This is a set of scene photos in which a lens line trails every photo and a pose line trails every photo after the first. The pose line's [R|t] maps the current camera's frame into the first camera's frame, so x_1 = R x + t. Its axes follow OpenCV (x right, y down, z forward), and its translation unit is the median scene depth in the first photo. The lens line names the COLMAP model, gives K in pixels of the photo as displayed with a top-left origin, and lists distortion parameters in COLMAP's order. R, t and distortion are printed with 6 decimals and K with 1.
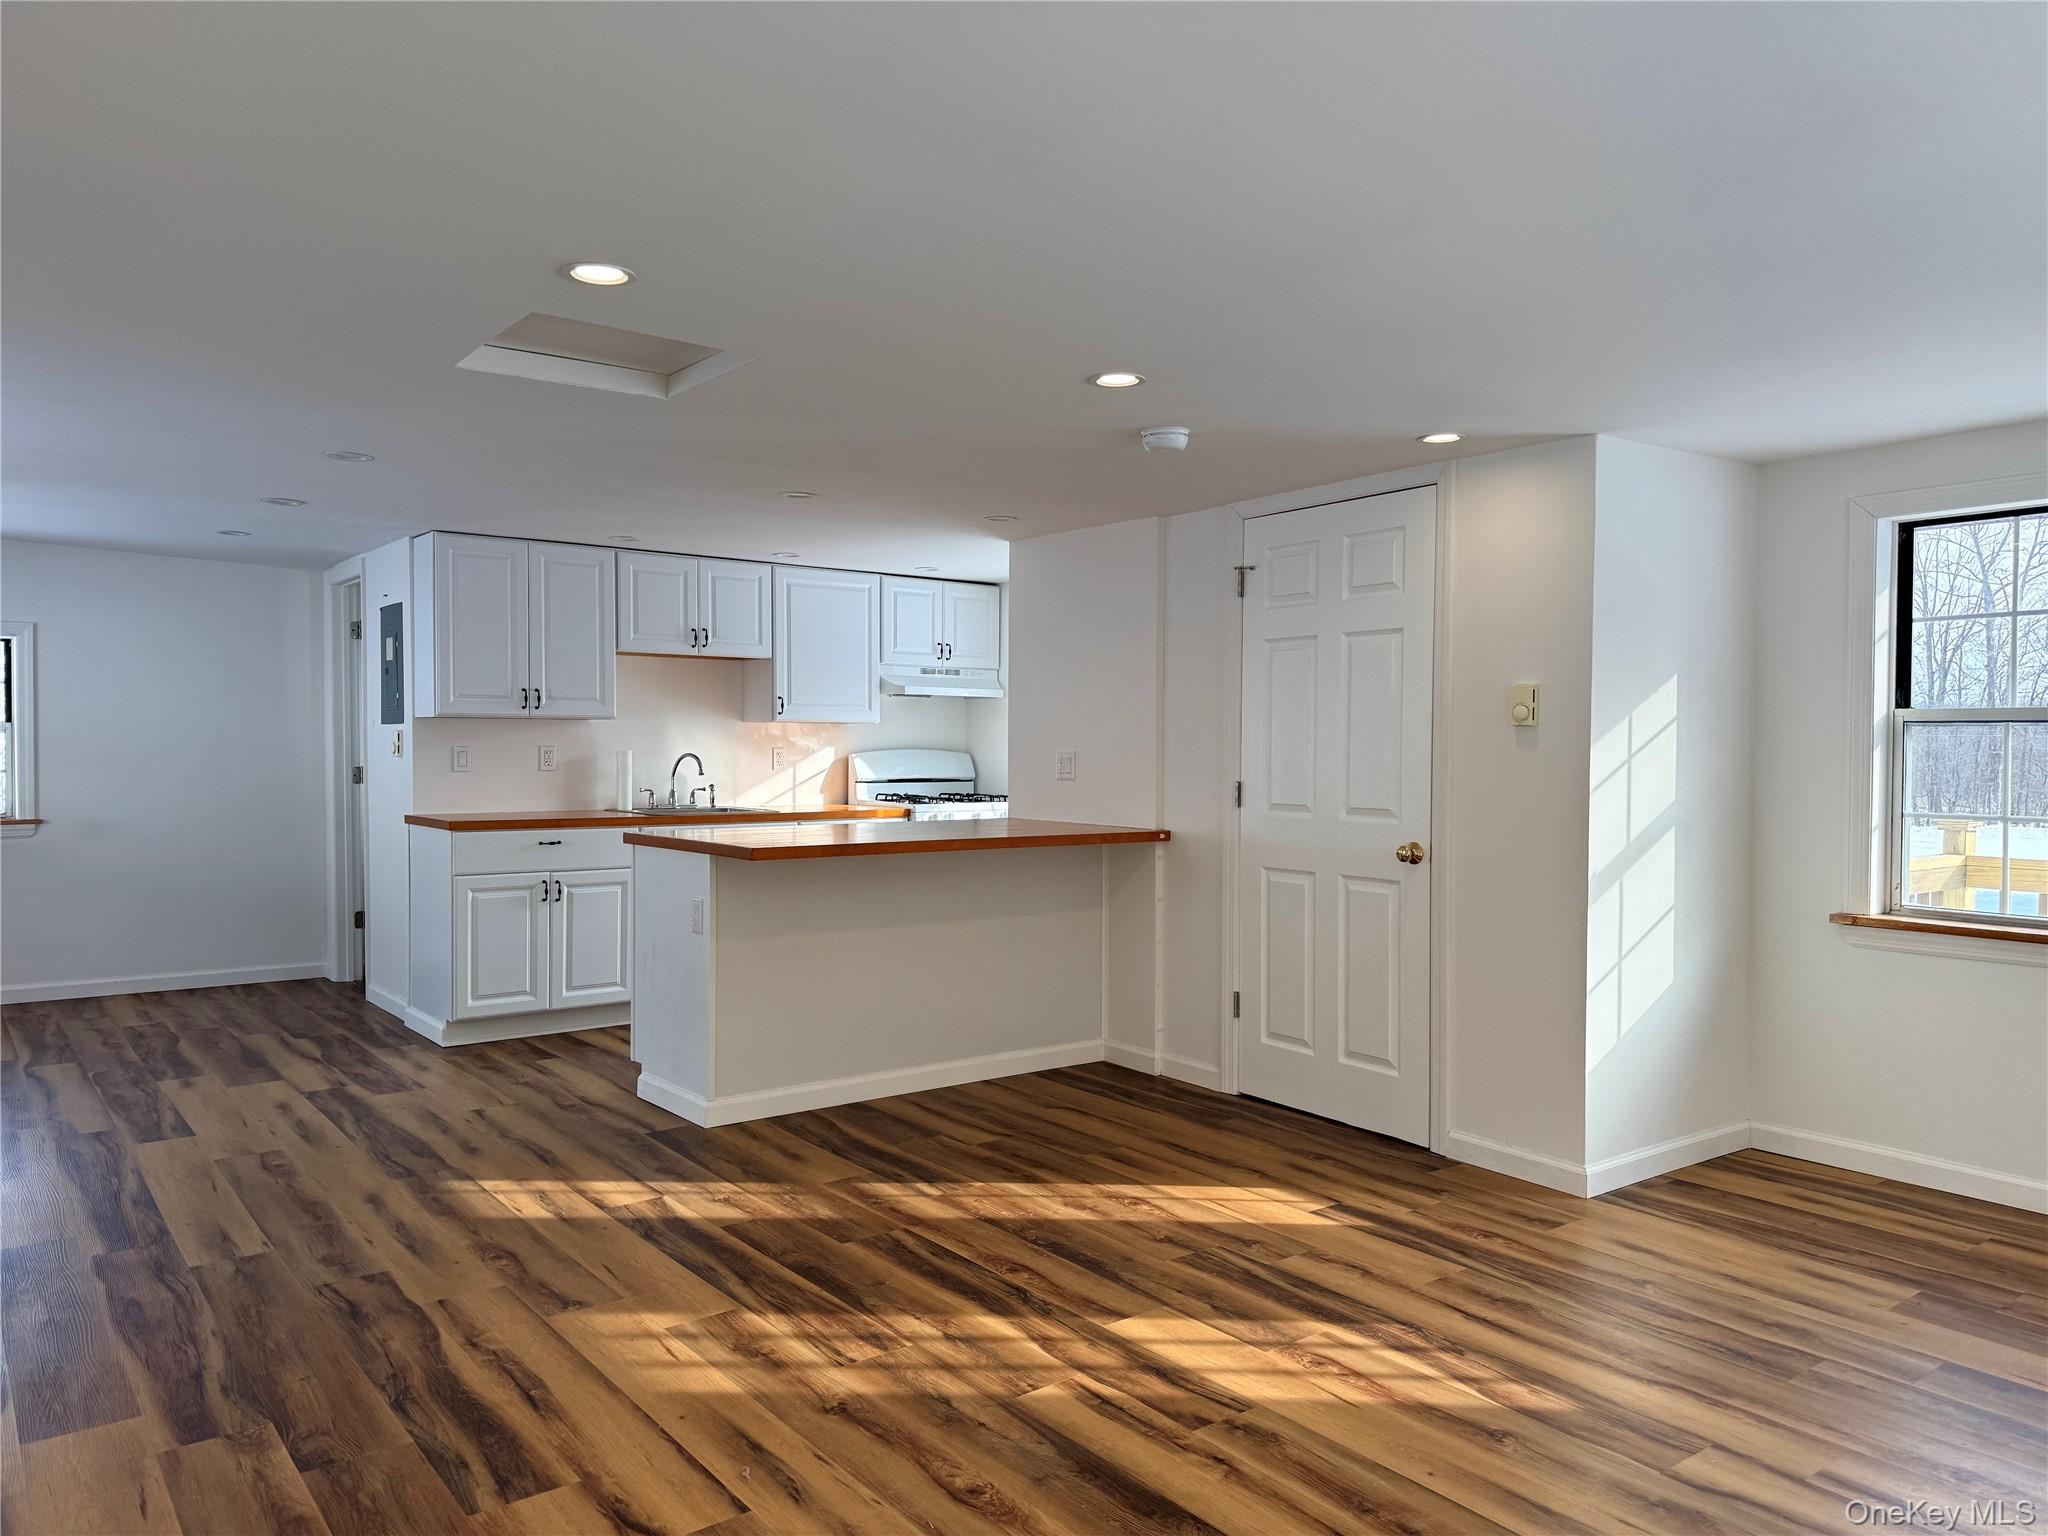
lens RADIAL K [[1437.5, 0, 1024.0], [0, 1437.5, 768.0], [0, 0, 1]] dist [0.129588, -0.193867]
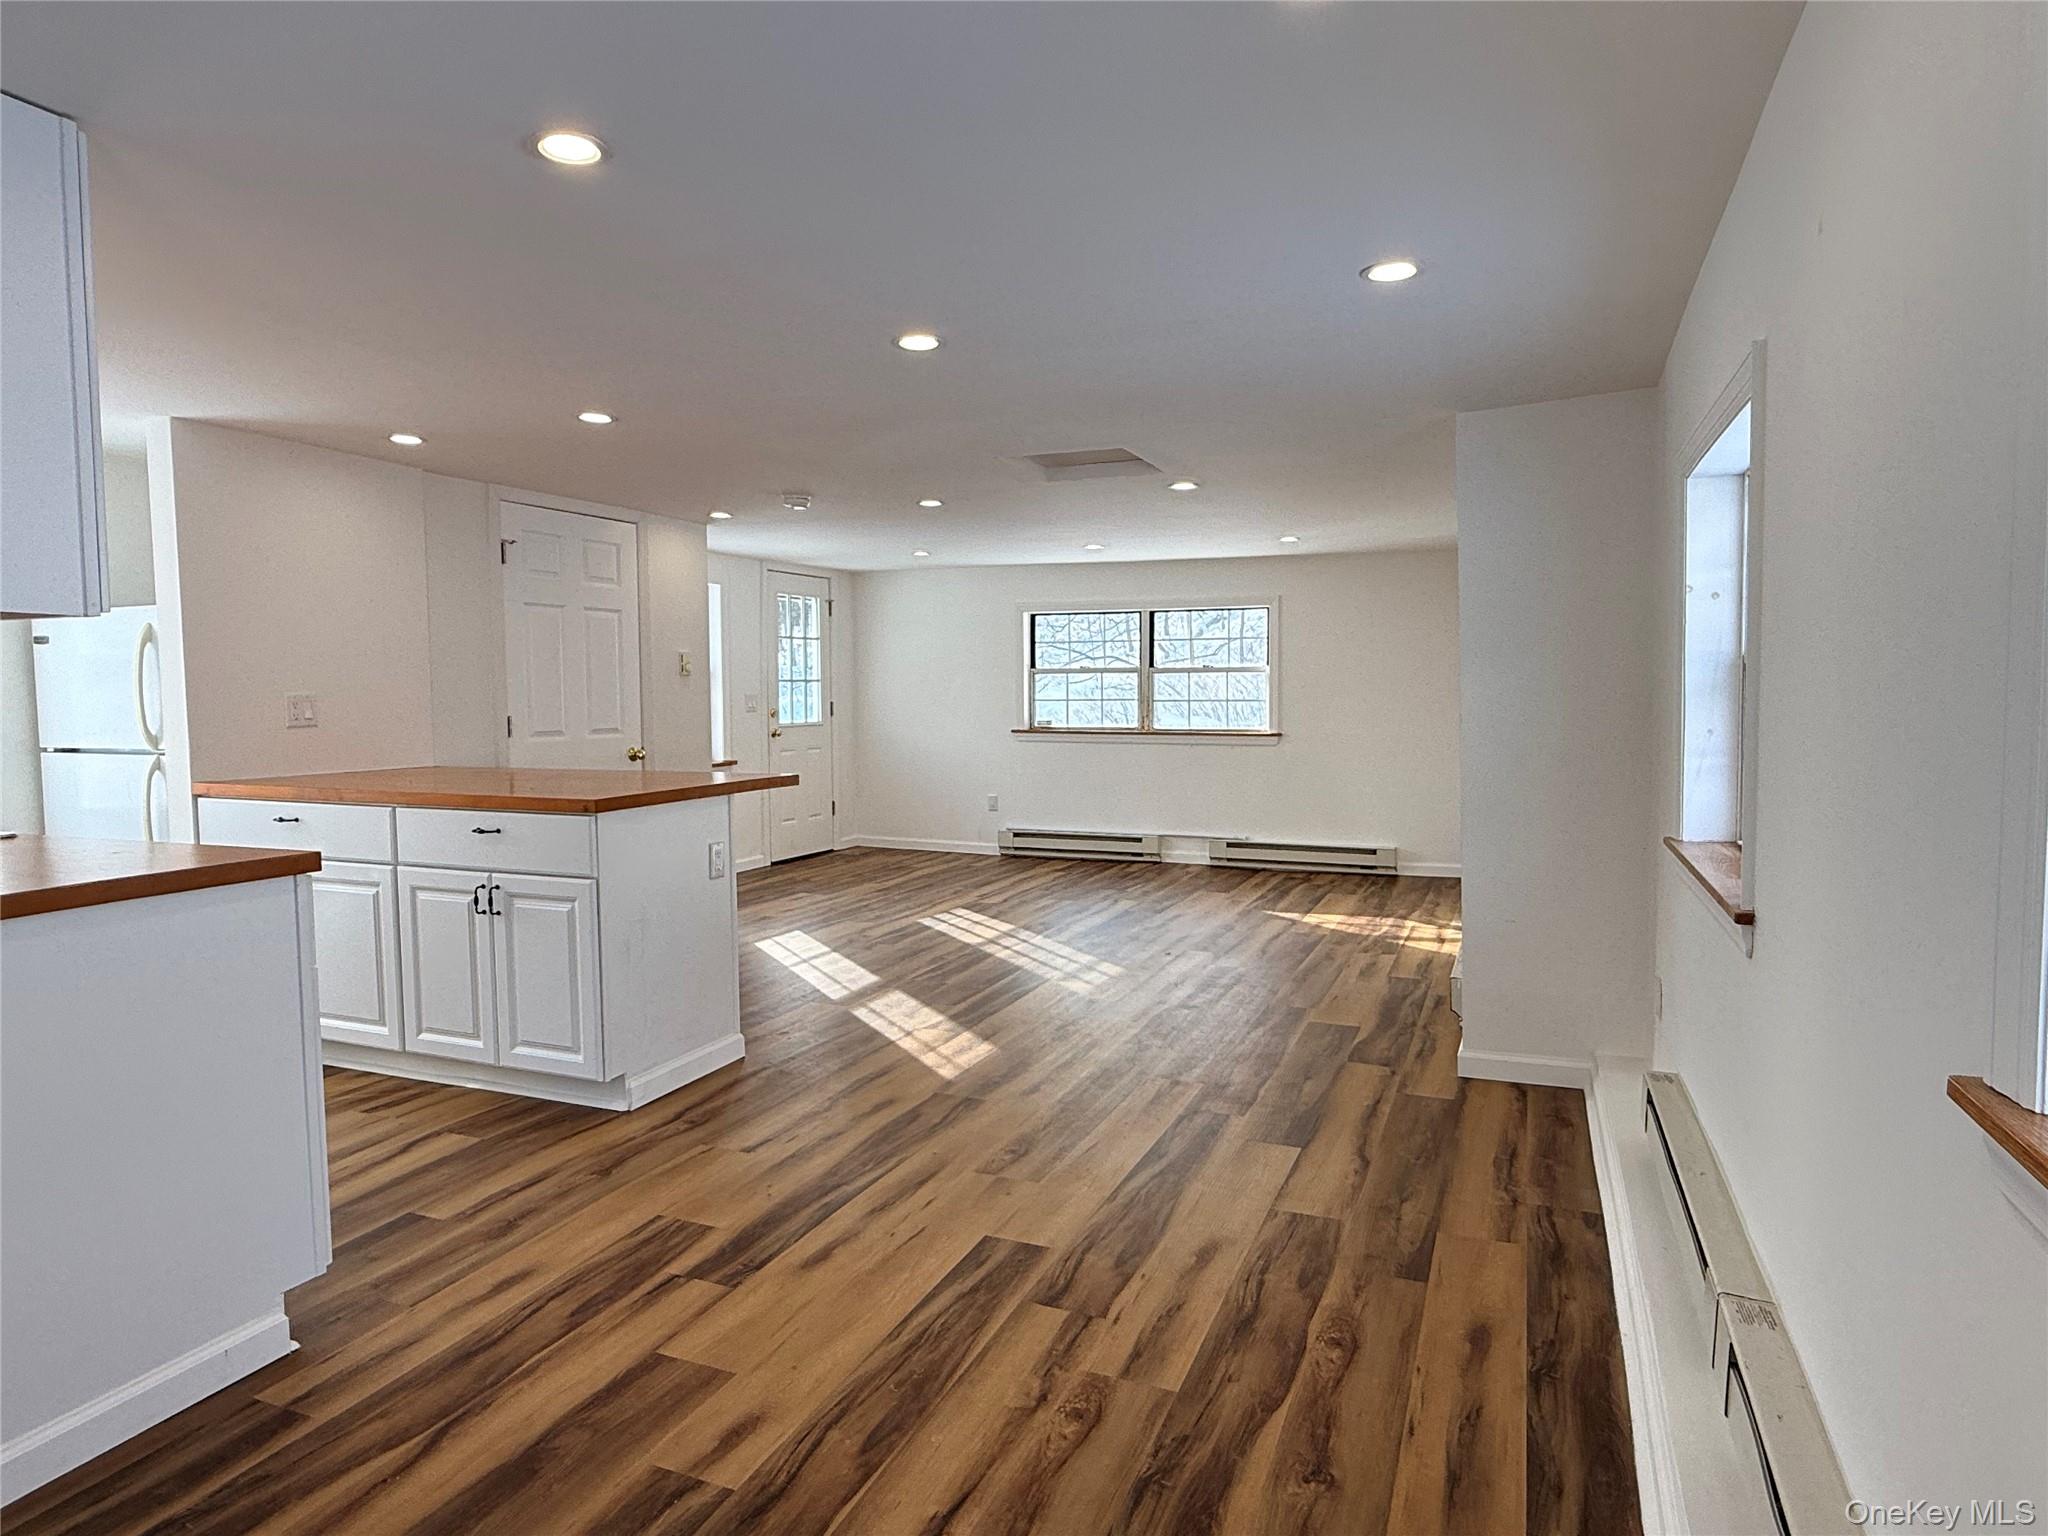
lens RADIAL K [[1237.3, 0, 1024.0], [0, 1237.3, 768.0], [0, 0, 1]] dist [0.000633, 0.000029]
pose [[-0.505331, -0.045079, 0.861747, -1.192703], [0.037420, 0.996550, 0.074075, -0.010632], [-0.862114, 0.069679, -0.501901, 1.417809]]
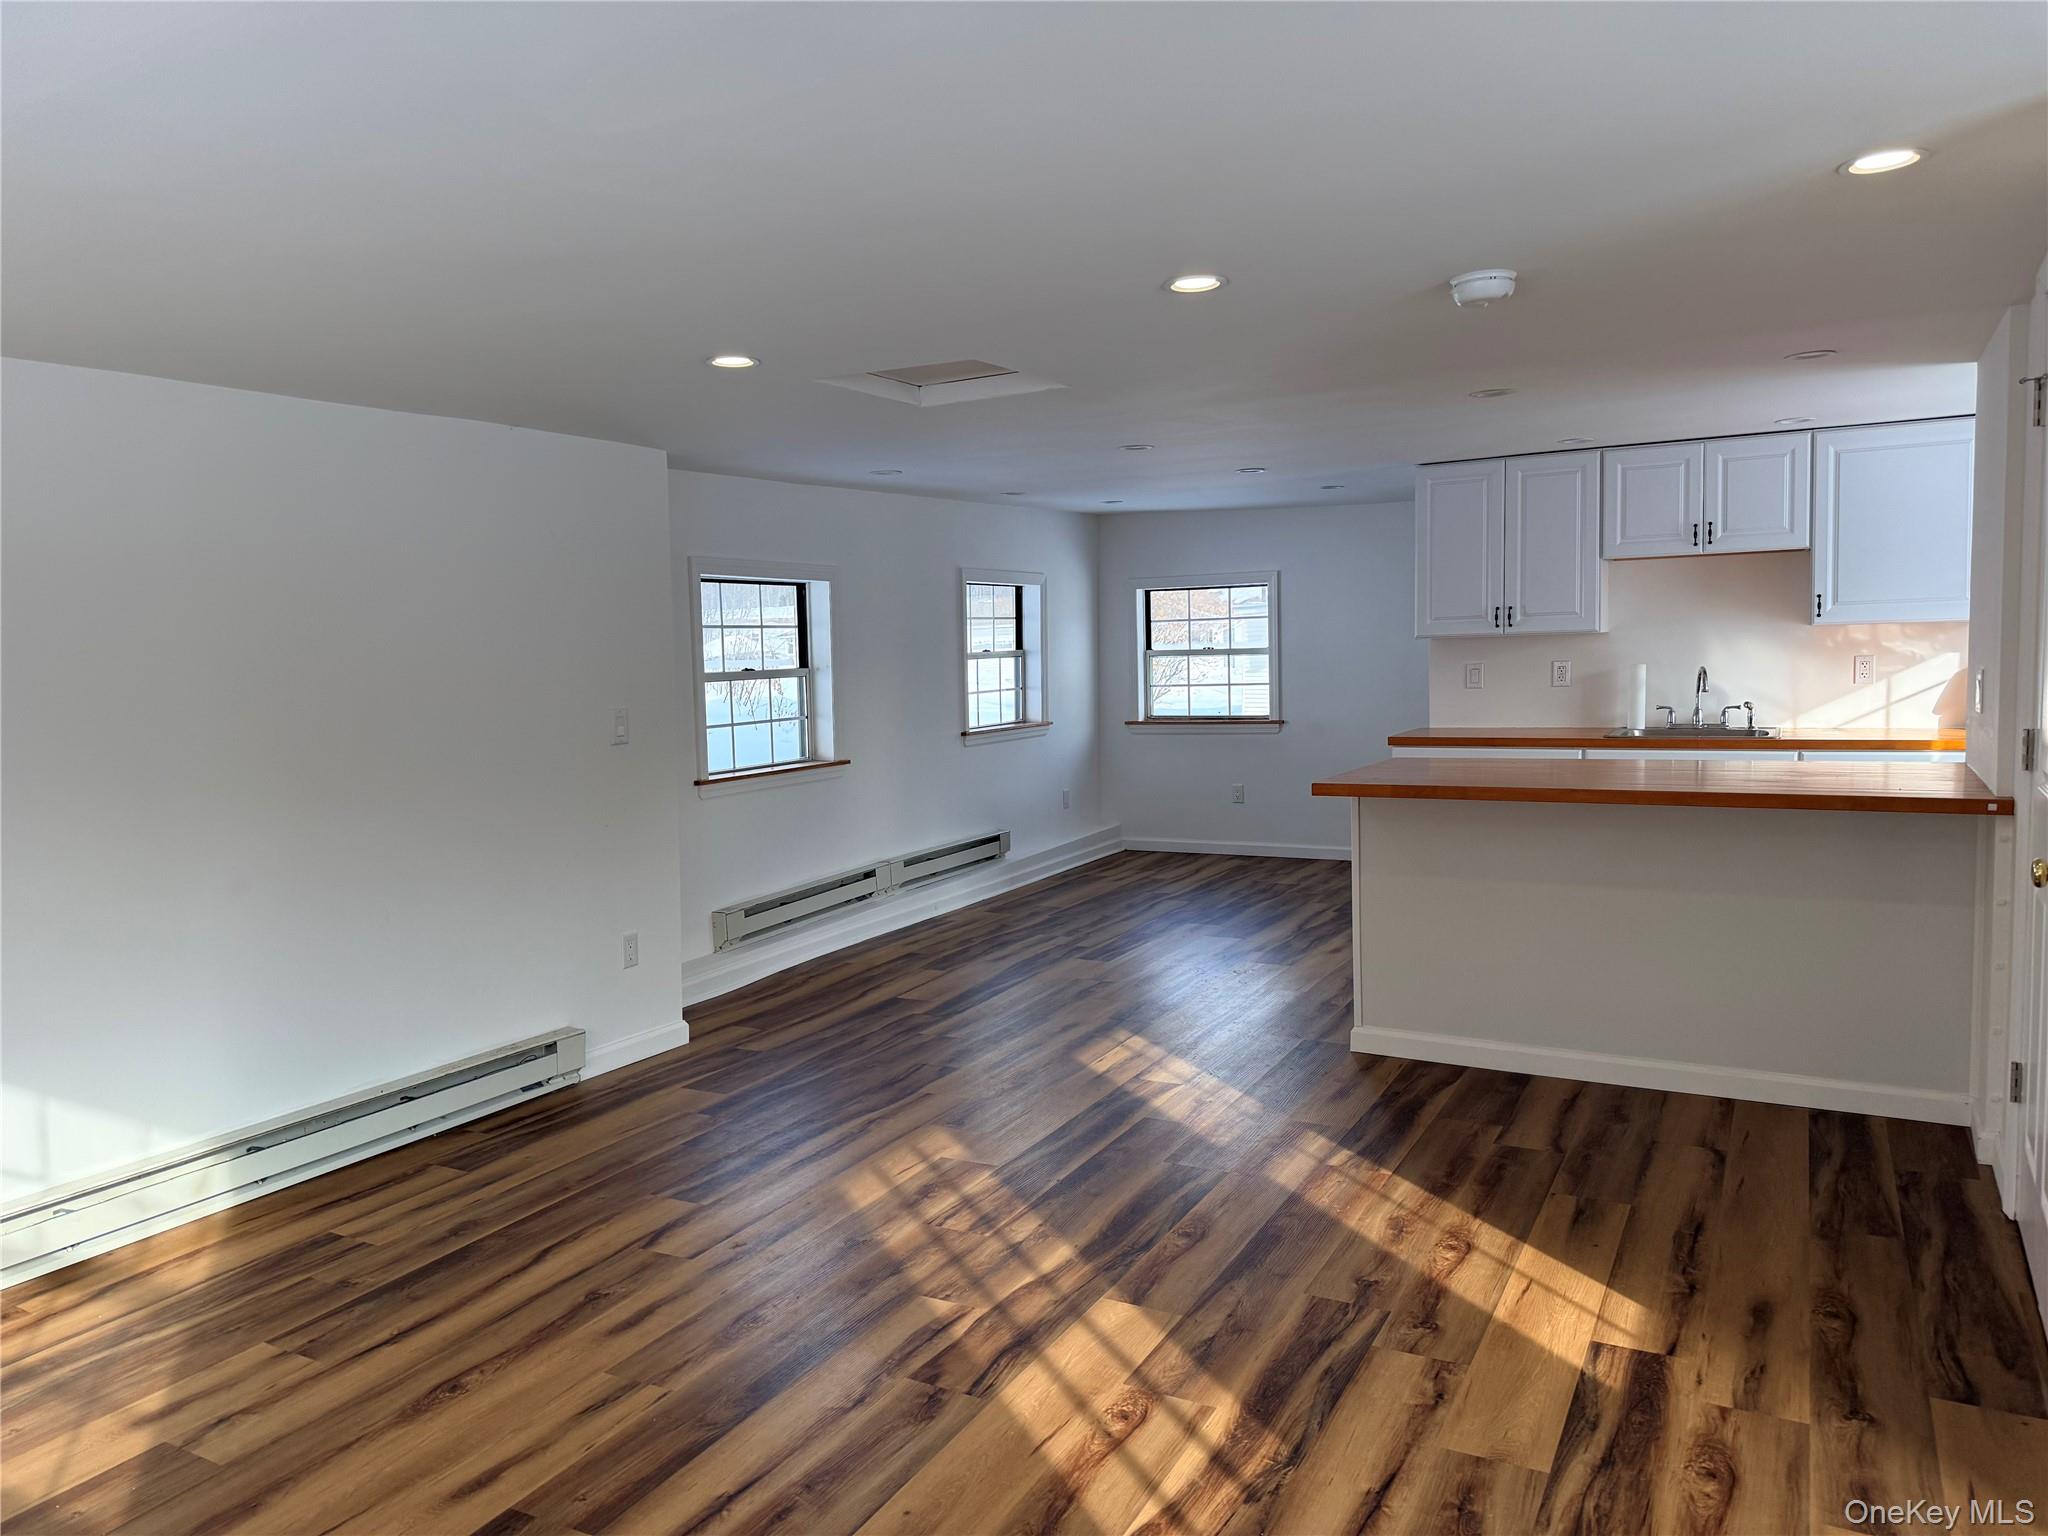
lens RADIAL K [[1437.5, 0, 1024.0], [0, 1437.5, 768.0], [0, 0, 1]] dist [0.129588, -0.193867]
pose [[0.400759, 0.062355, -0.914059, 0.691451], [0.014601, 0.997120, 0.074423, -0.034537], [0.916067, -0.043172, 0.398694, 0.442559]]
